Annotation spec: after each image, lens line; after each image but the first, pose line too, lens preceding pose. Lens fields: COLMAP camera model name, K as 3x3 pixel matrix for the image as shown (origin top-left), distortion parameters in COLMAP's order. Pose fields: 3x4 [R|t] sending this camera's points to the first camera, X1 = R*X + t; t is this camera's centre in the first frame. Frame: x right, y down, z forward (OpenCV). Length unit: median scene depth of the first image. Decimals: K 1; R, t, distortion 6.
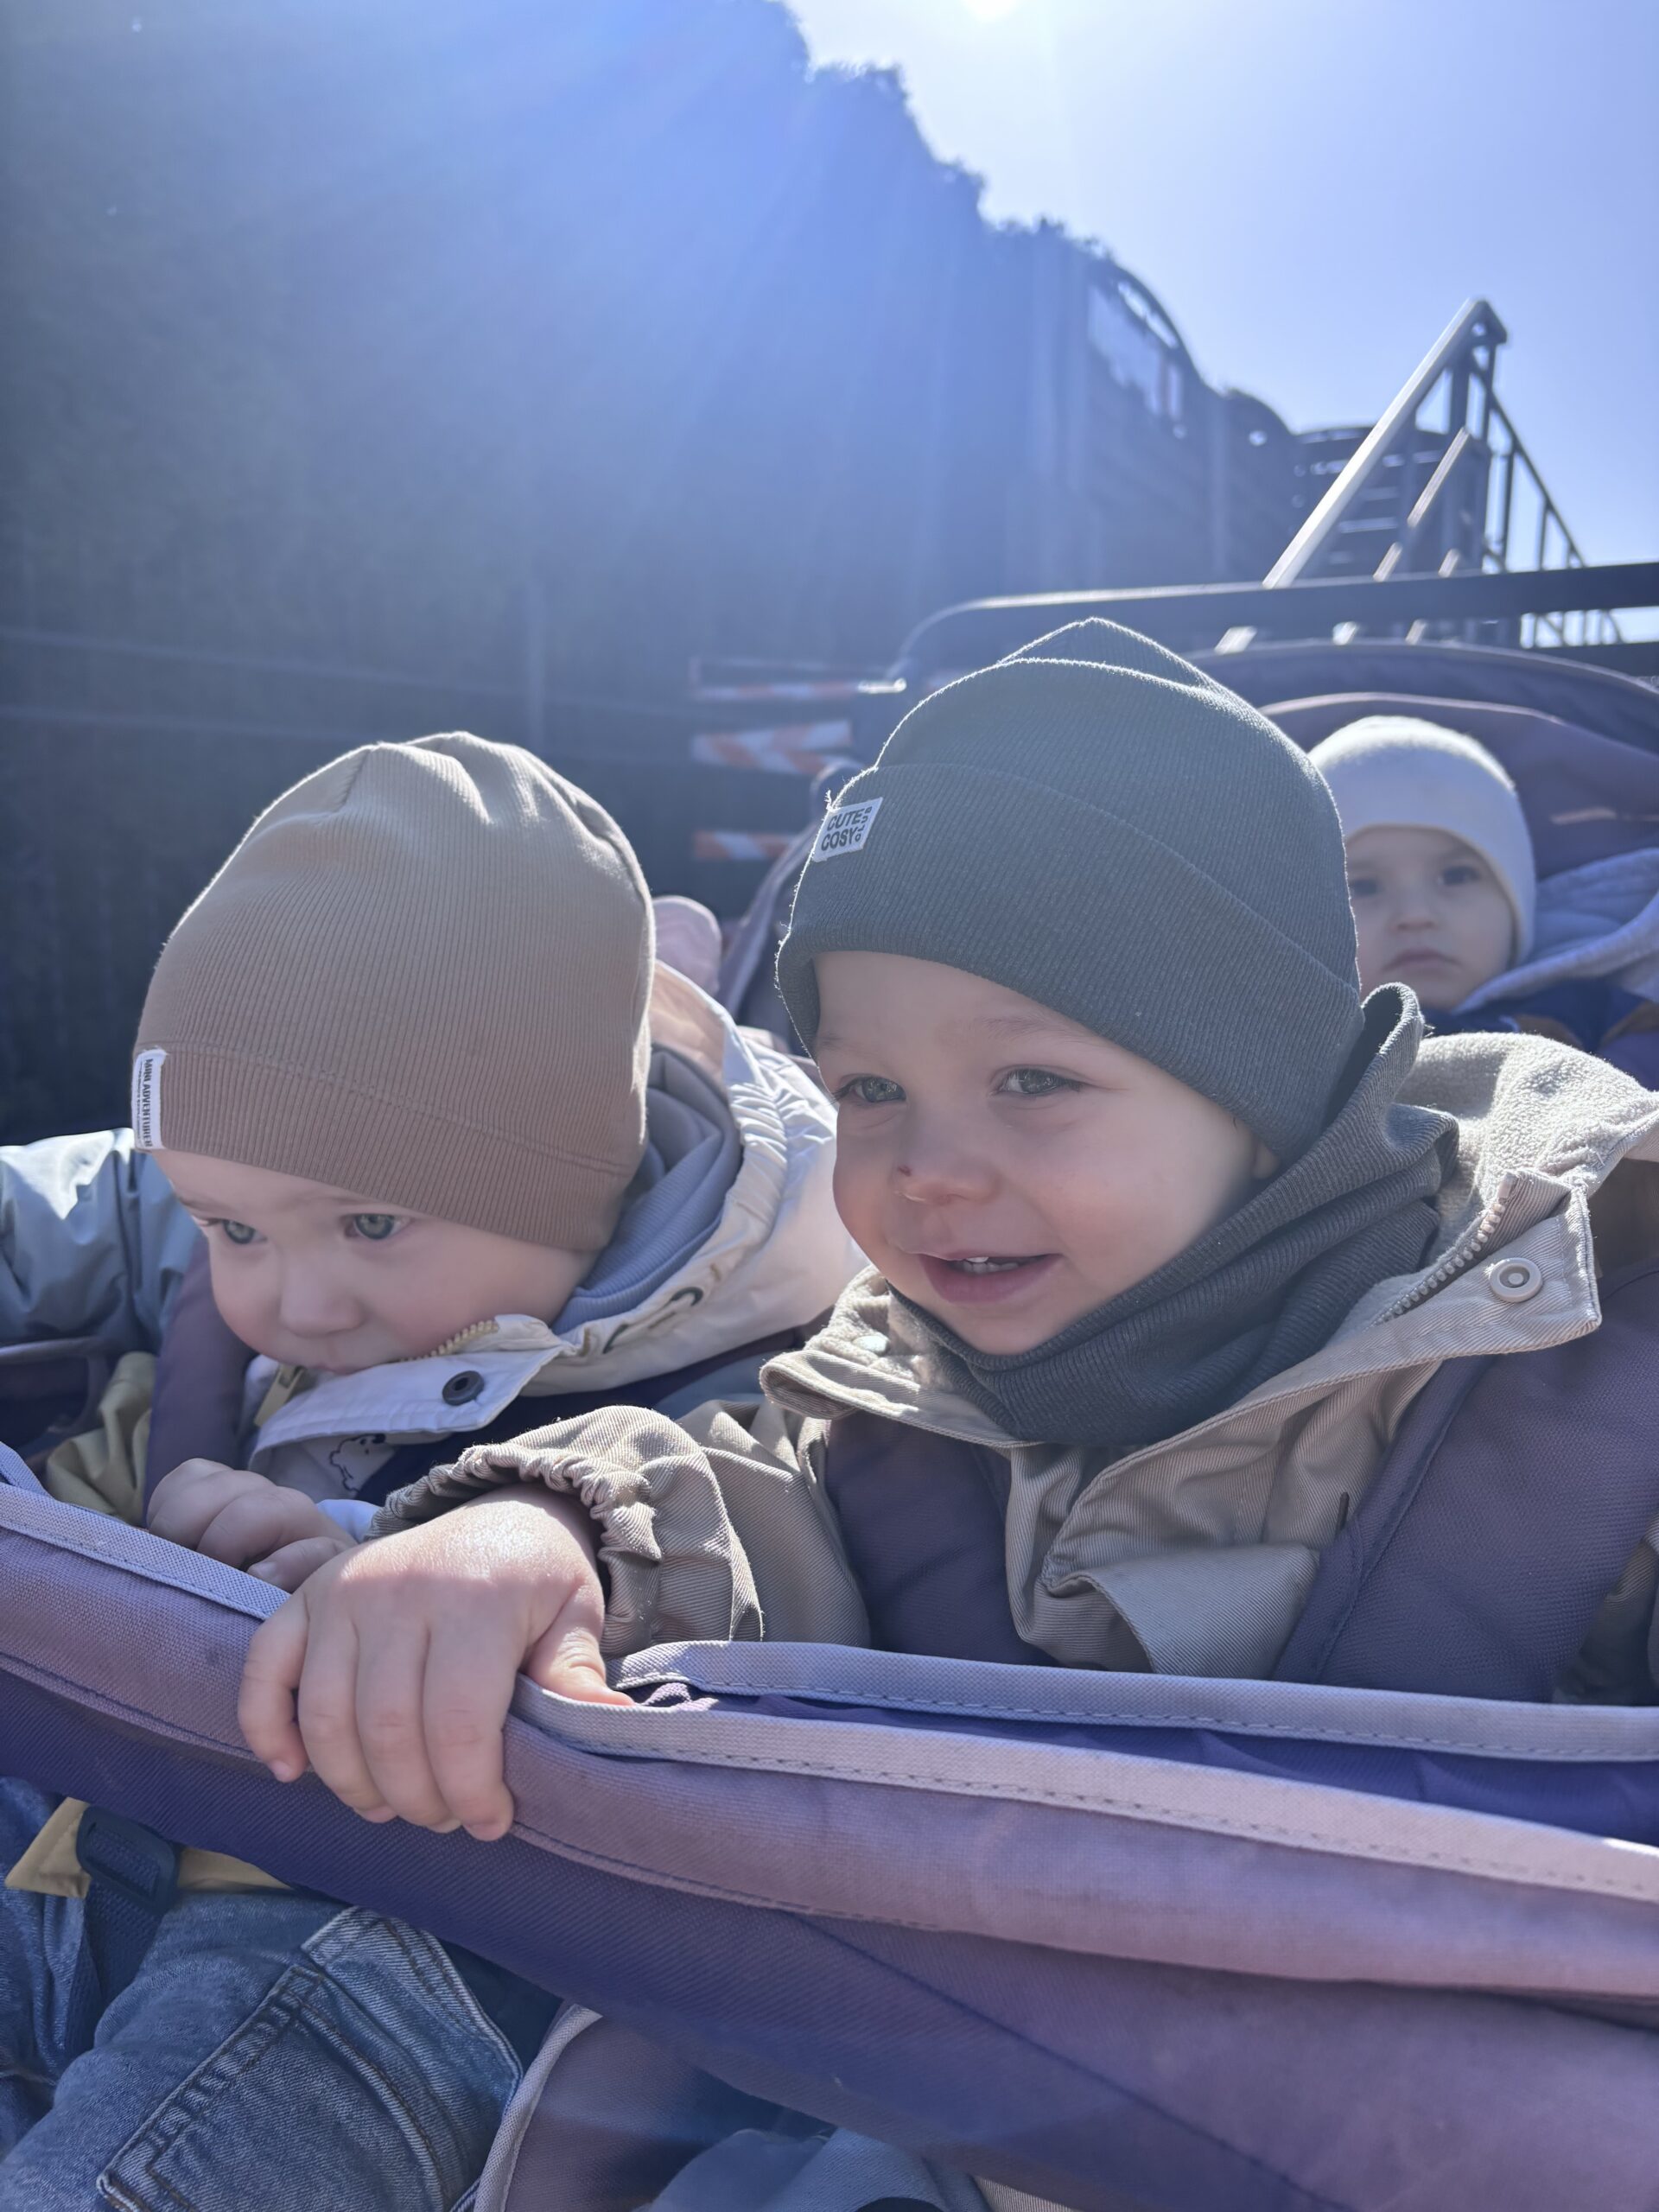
lens RADIAL K [[1675.1, 0, 829.3], [0, 1675.1, 1131.4], [0, 0, 1]] dist [0.042280, -0.030758]
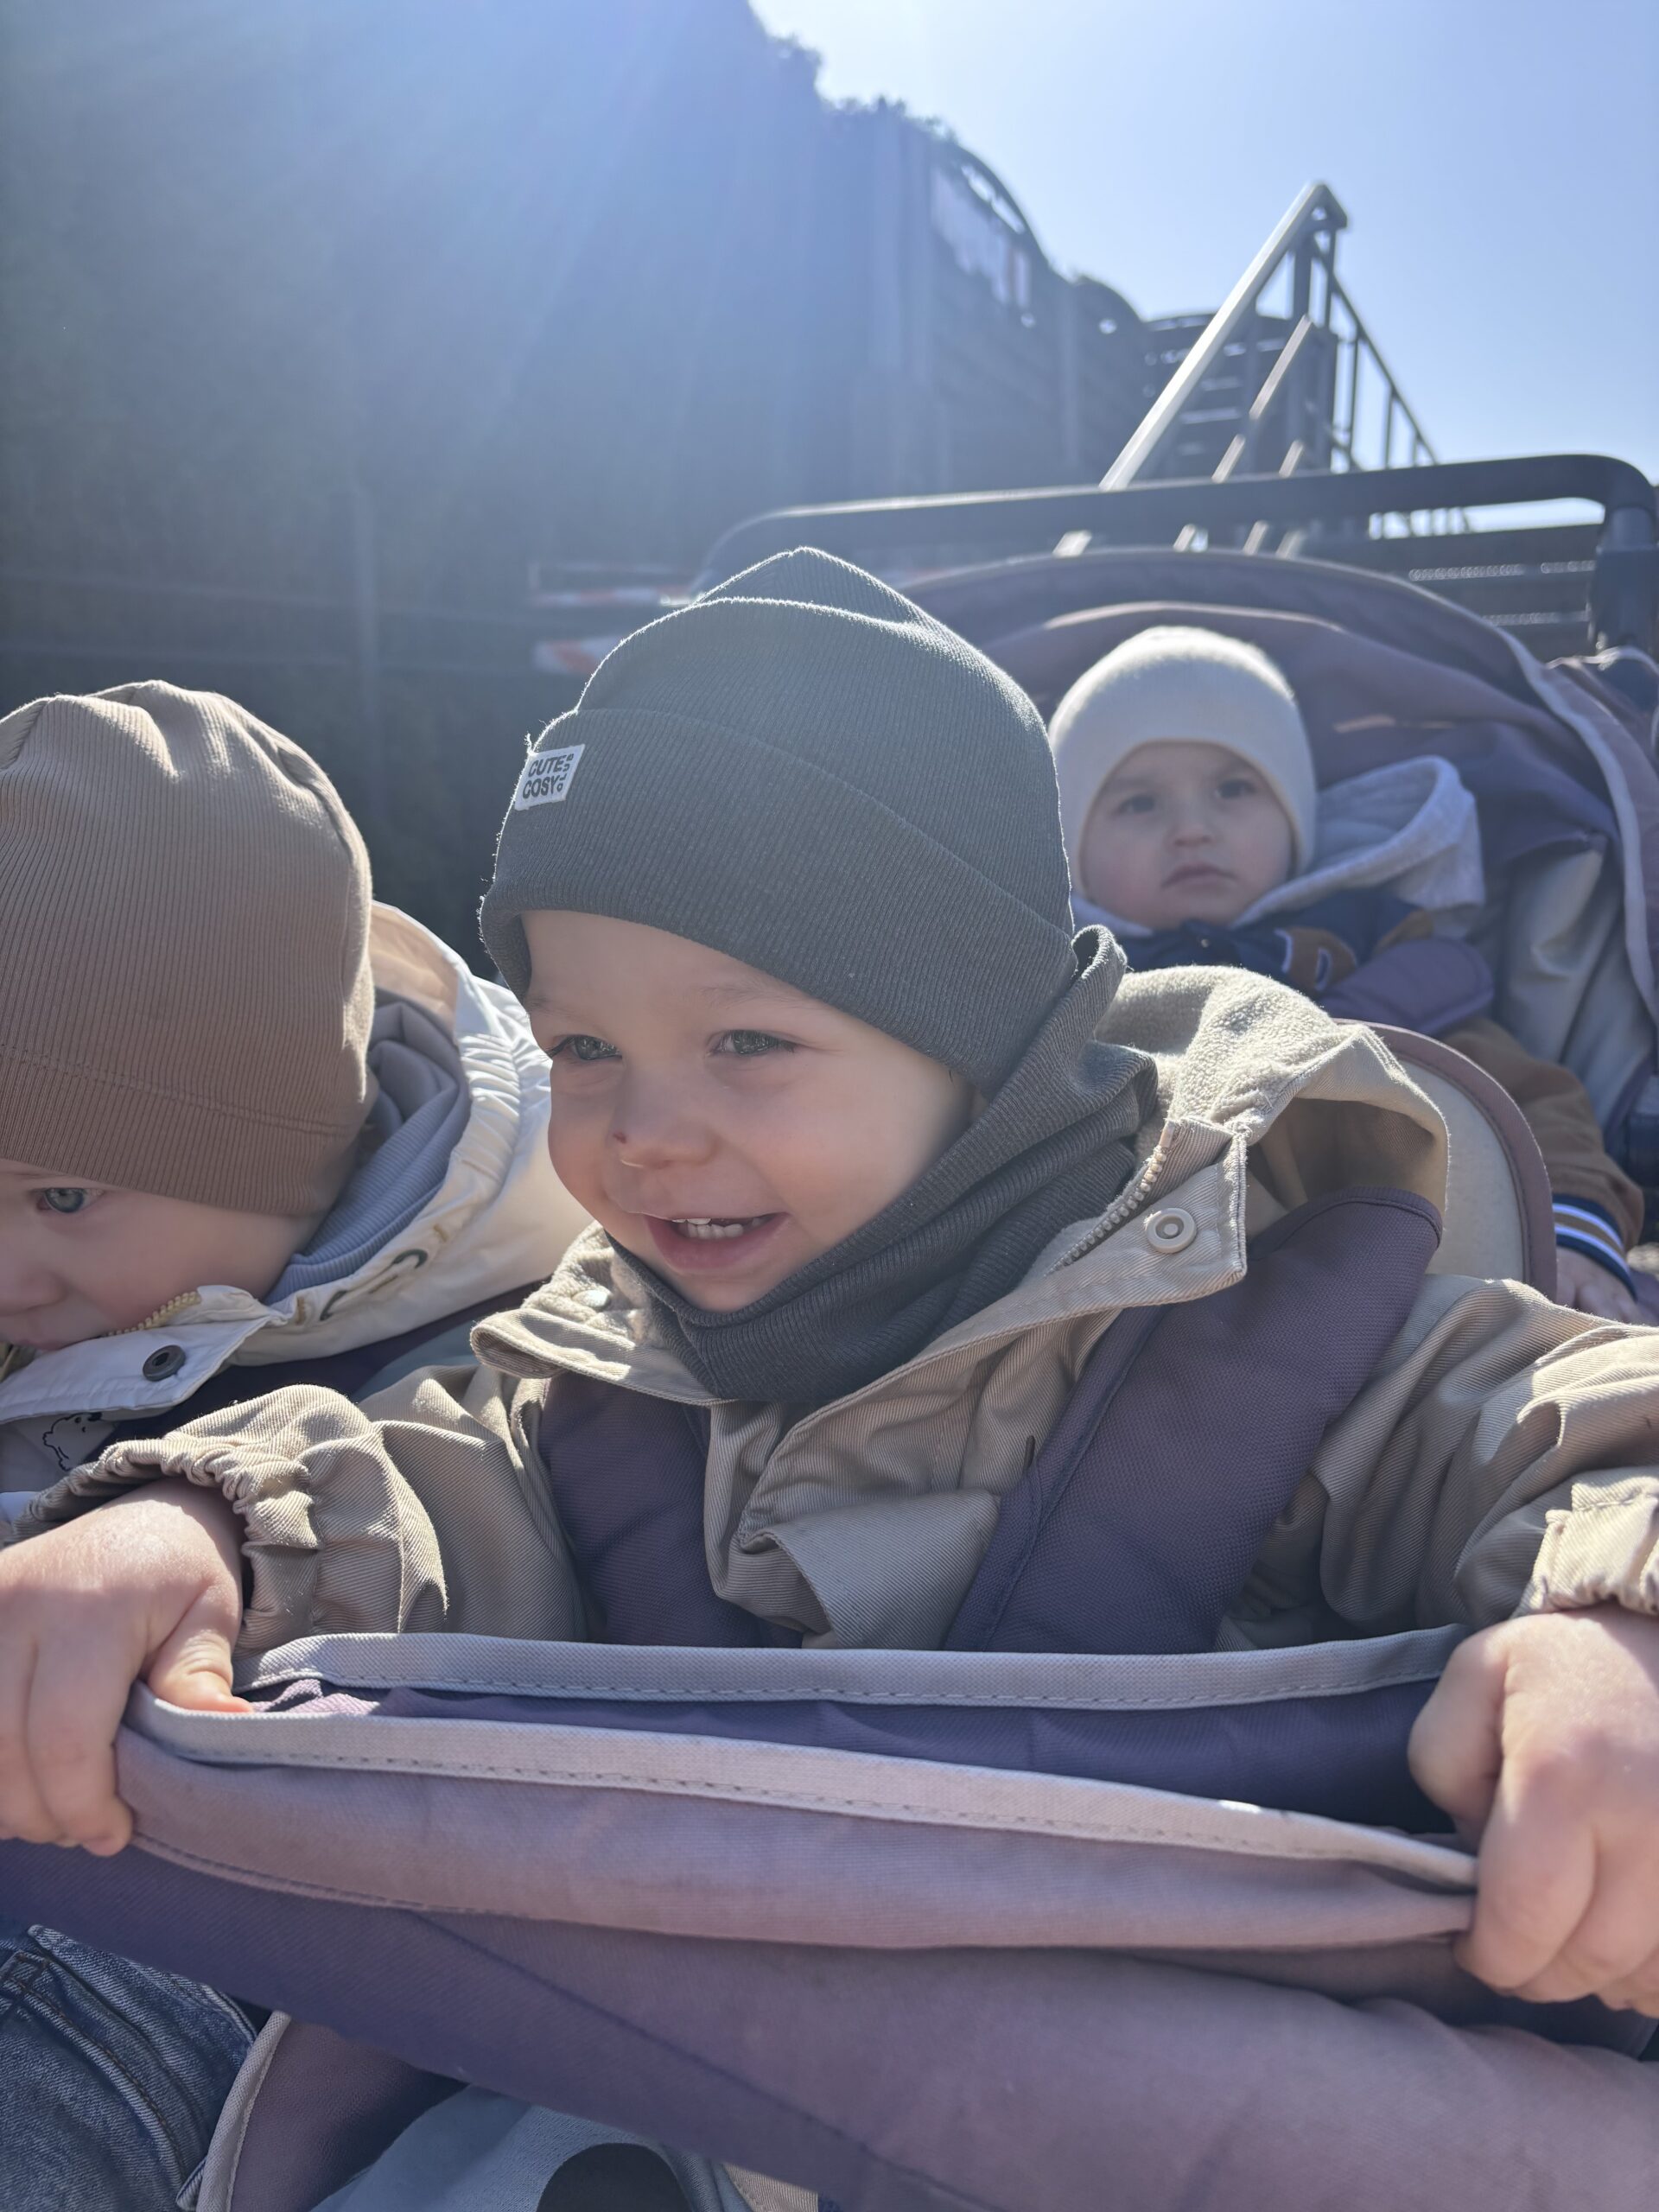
lens RADIAL K [[1673.9, 0, 819.2], [0, 1673.9, 1104.6], [0, 0, 1]] dist [0.028082, 0.002005]
pose [[0.997258, -0.031417, 0.067009, 0.111866], [0.028427, 0.998578, 0.045107, -0.033856], [-0.068331, -0.043079, 0.996732, 0.005673]]
